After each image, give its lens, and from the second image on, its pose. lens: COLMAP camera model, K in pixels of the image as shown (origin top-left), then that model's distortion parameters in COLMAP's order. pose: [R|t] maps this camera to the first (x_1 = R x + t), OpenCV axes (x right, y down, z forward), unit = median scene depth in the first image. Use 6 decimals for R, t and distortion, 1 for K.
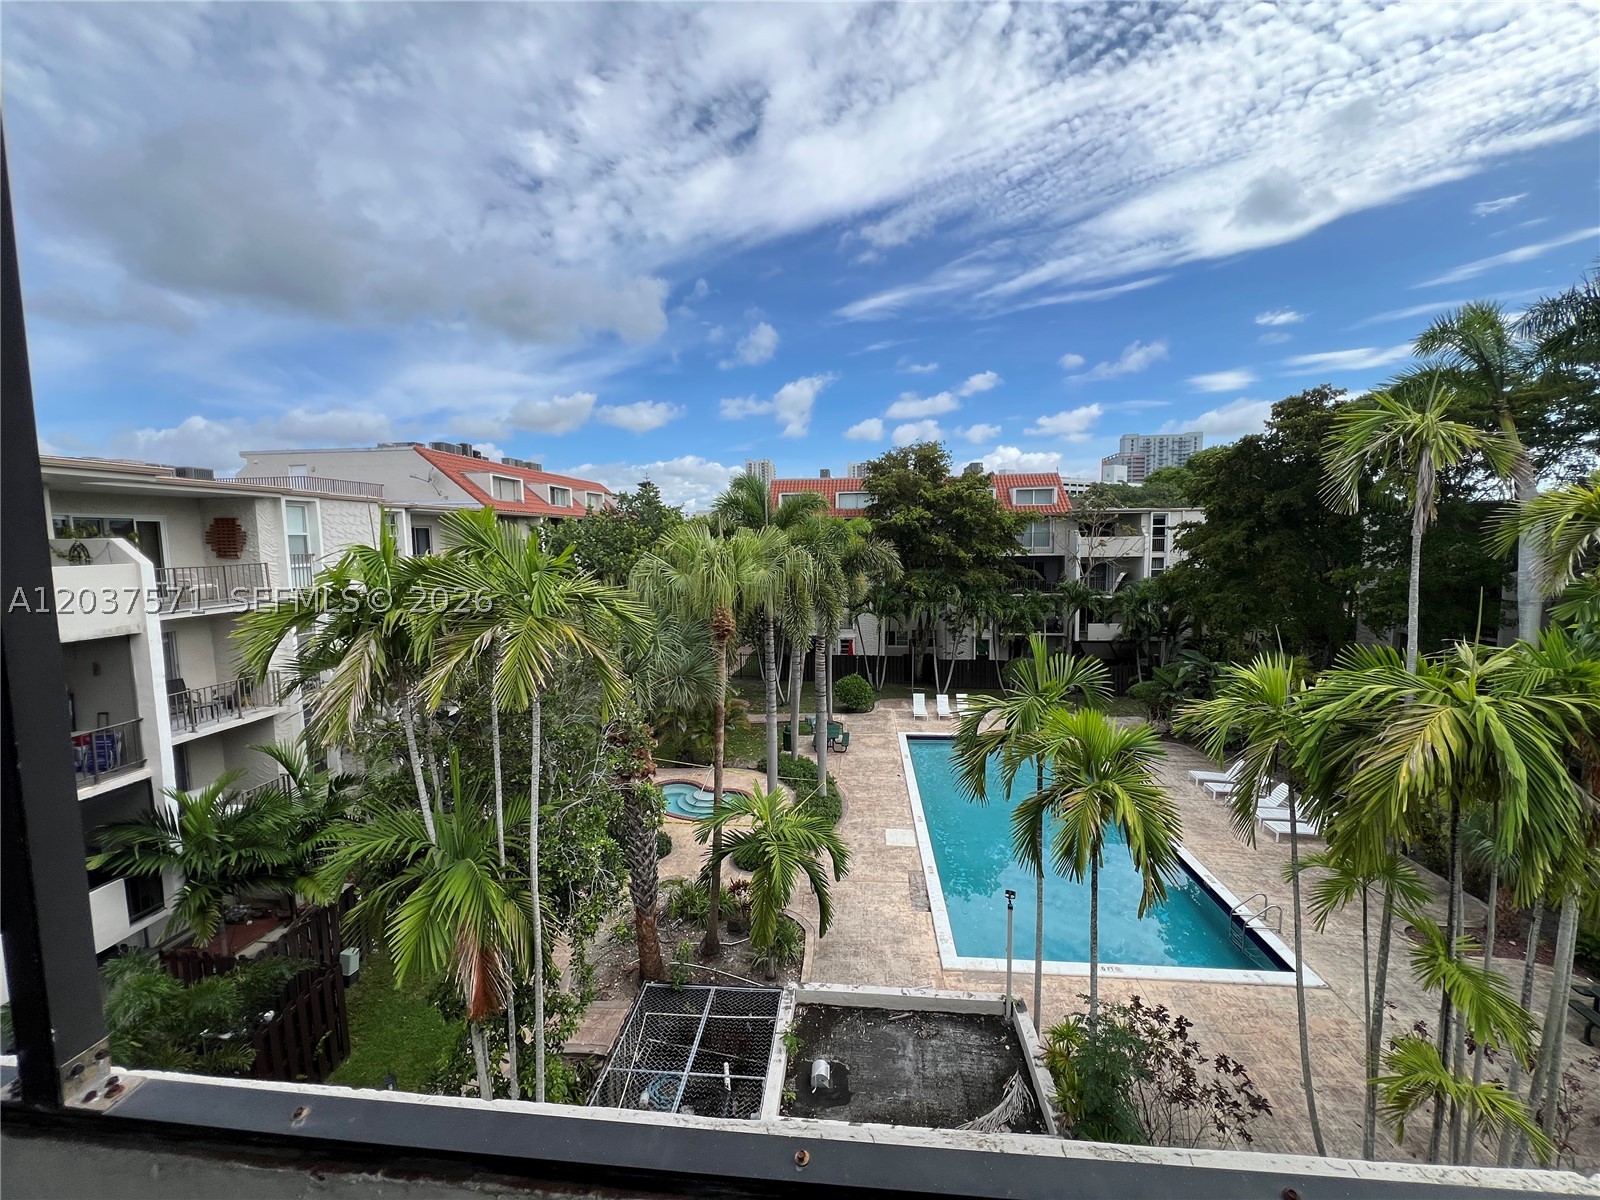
lens RADIAL K [[645.3, 0, 799.5], [0, 645.3, 595.4], [0, 0, 1]] dist [-0.000863, 0.000241]
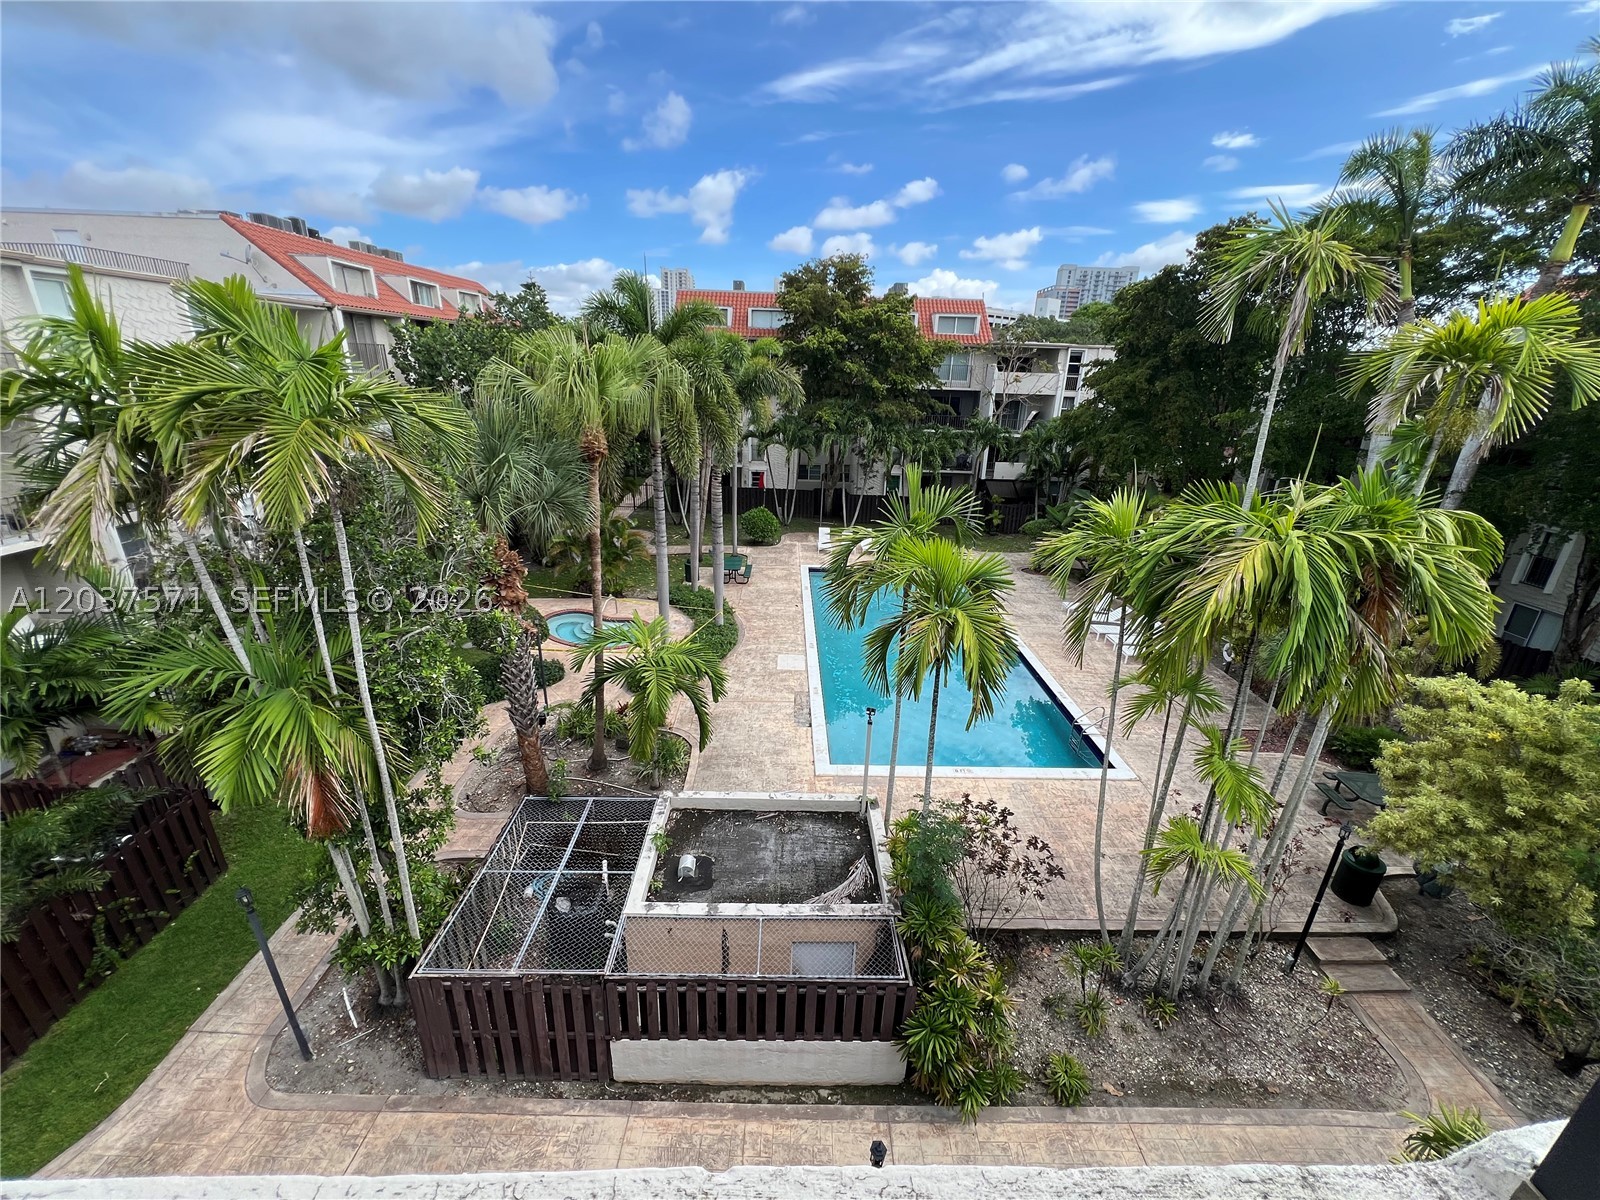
lens RADIAL K [[645.3, 0, 799.5], [0, 645.3, 595.4], [0, 0, 1]] dist [-0.000863, 0.000241]
pose [[0.992690, 0.003607, 0.120641, 0.041977], [-0.033874, 0.967707, 0.249792, 0.007639], [-0.115844, -0.252052, 0.960755, 0.018906]]
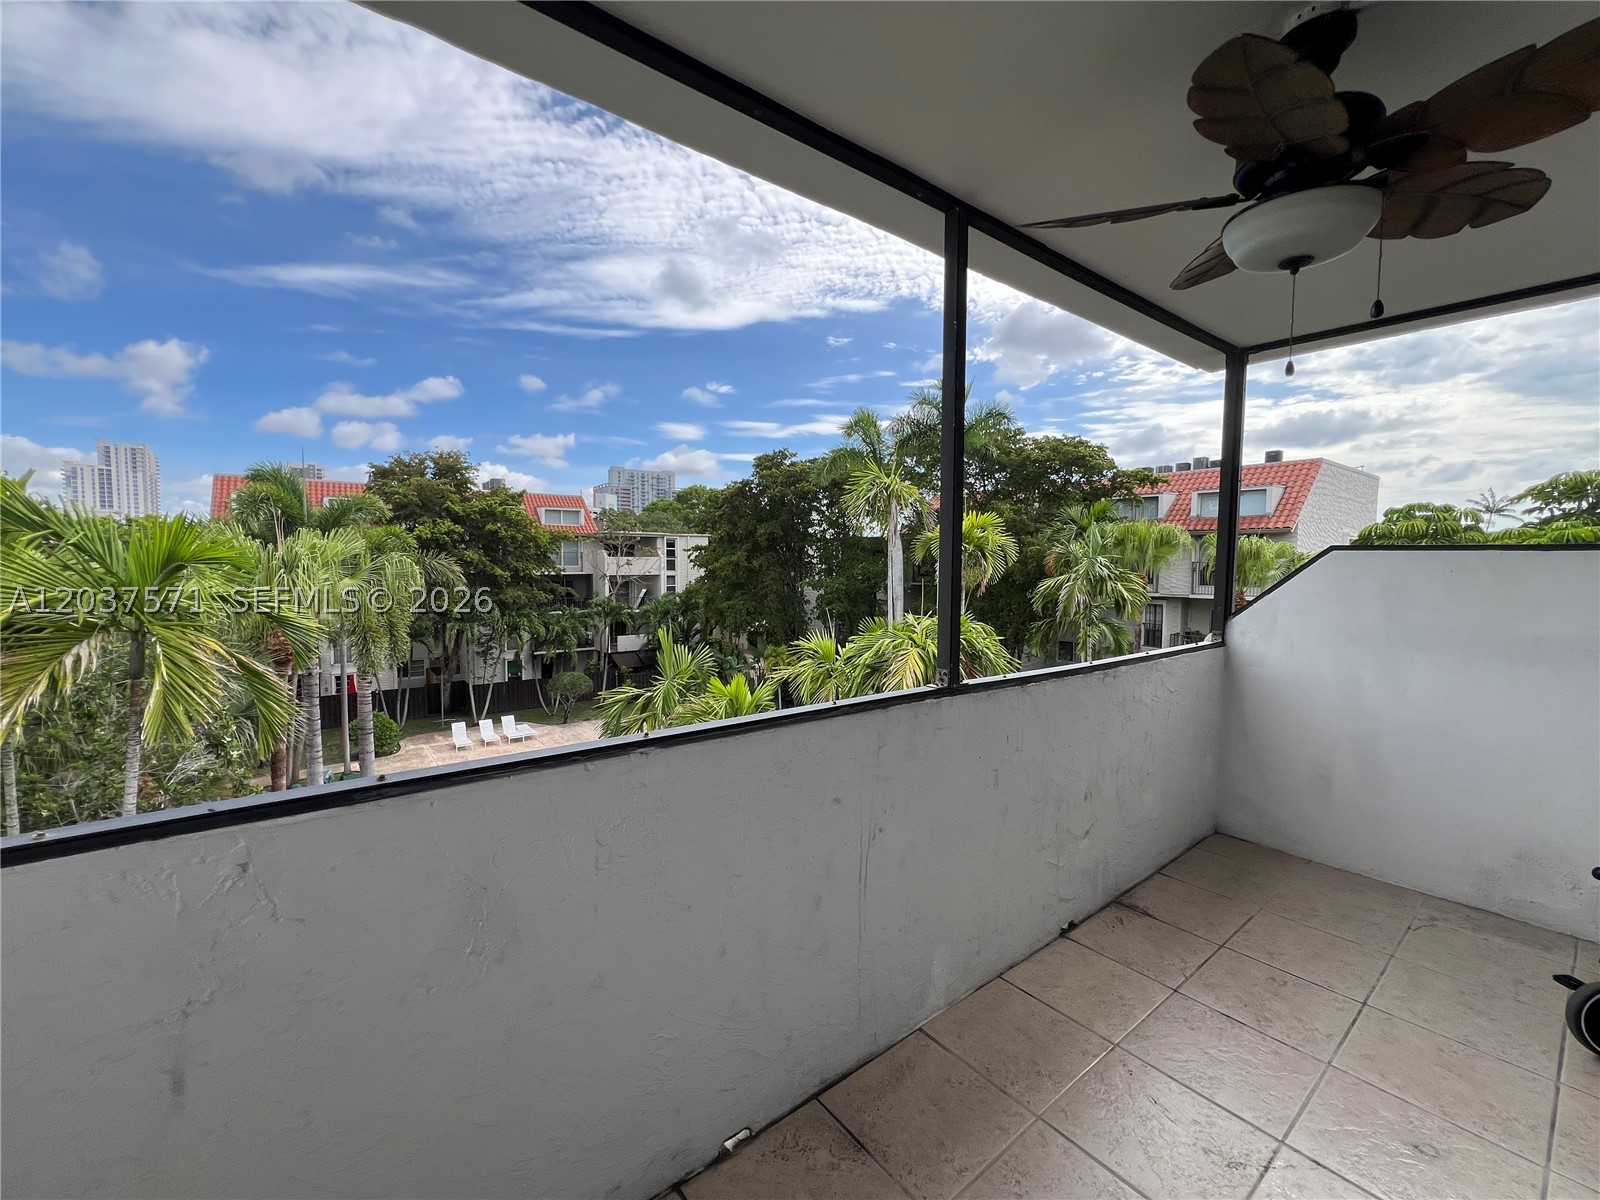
lens RADIAL K [[642.8, 0, 802.0], [0, 642.8, 595.2], [0, 0, 1]] dist [-0.002897, -0.000554]
pose [[0.732320, -0.022532, 0.680587, -0.126020], [0.046669, 0.998763, -0.017151, 0.015701], [-0.679359, 0.044322, 0.732466, -0.019653]]
